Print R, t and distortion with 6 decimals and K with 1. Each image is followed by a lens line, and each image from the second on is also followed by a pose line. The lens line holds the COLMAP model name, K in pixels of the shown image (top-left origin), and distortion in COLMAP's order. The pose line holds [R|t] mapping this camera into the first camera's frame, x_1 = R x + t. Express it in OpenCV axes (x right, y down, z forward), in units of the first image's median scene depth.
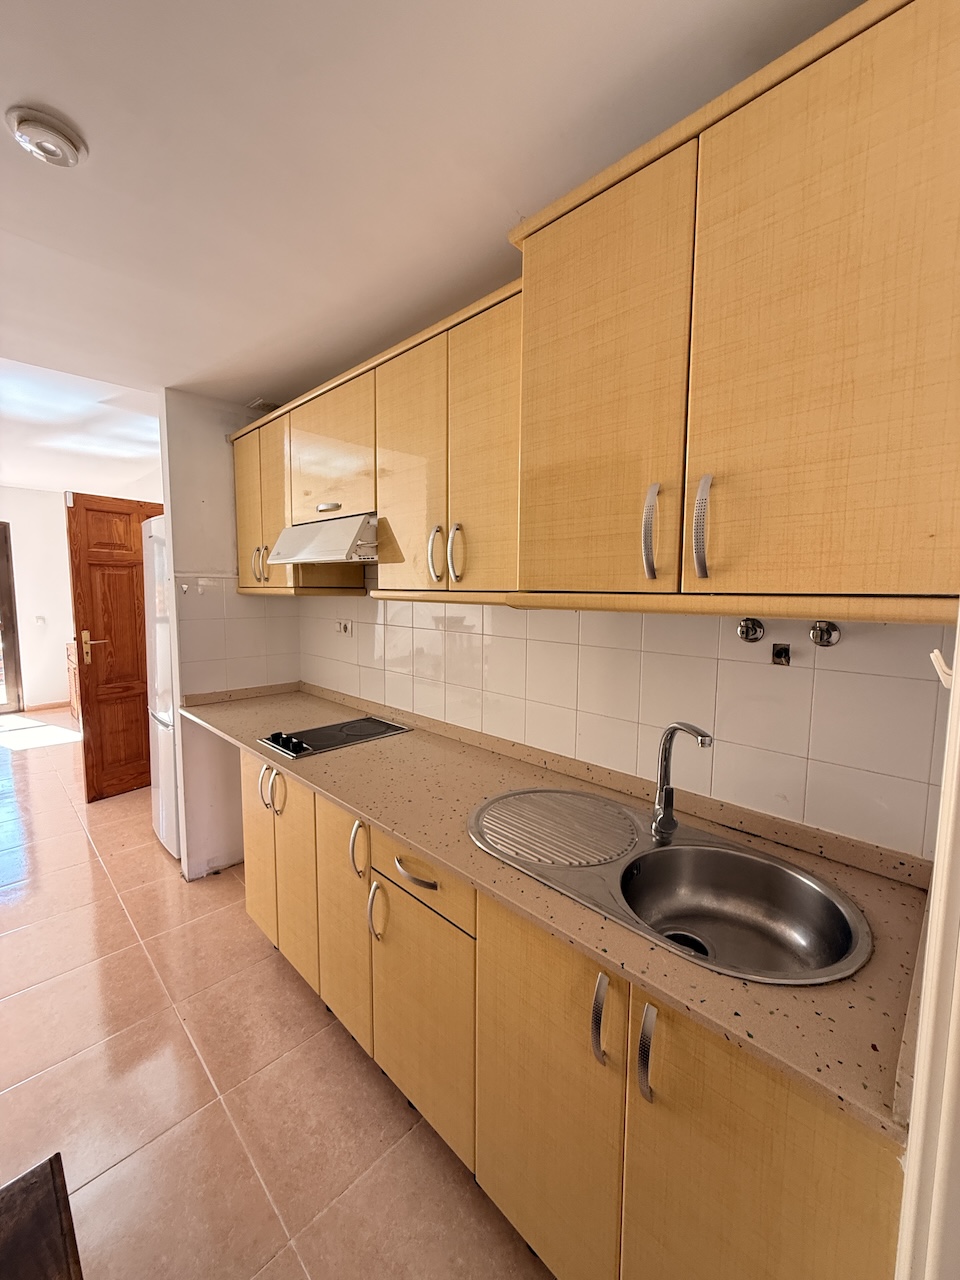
lens RADIAL K [[511.9, 0, 480.0], [0, 511.9, 640.0], [0, 0, 1]] dist [-0.000272, 0.000231]
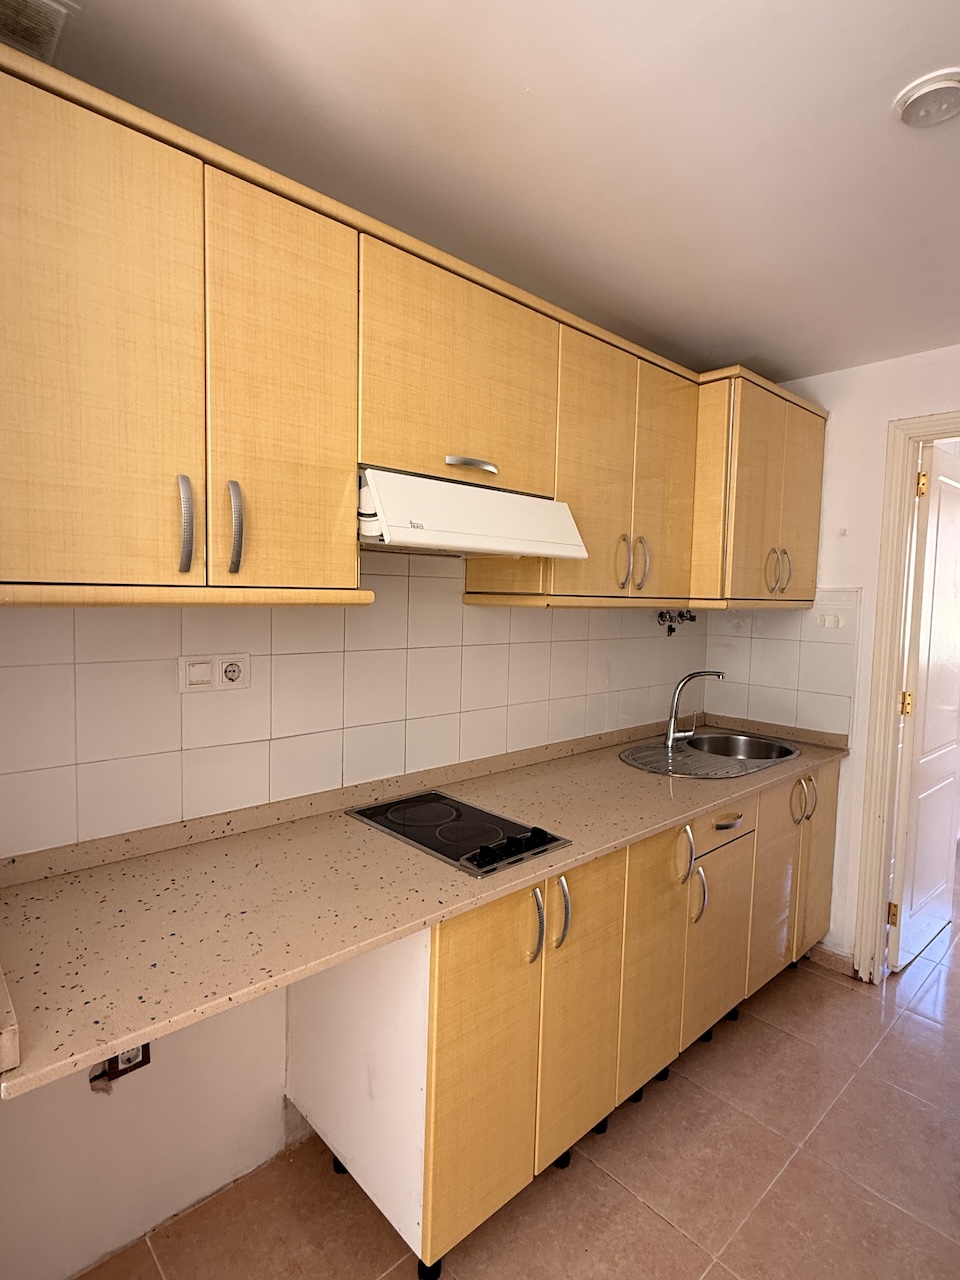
lens RADIAL K [[665.2, 0, 480.0], [0, 665.2, 640.0], [0, 0, 1]] dist [-0.003814, -0.000832]
pose [[0.043041, -0.085686, 0.995392, -1.429114], [0.072556, 0.993953, 0.082424, -0.142747], [-0.996435, 0.068674, 0.048997, 1.232830]]
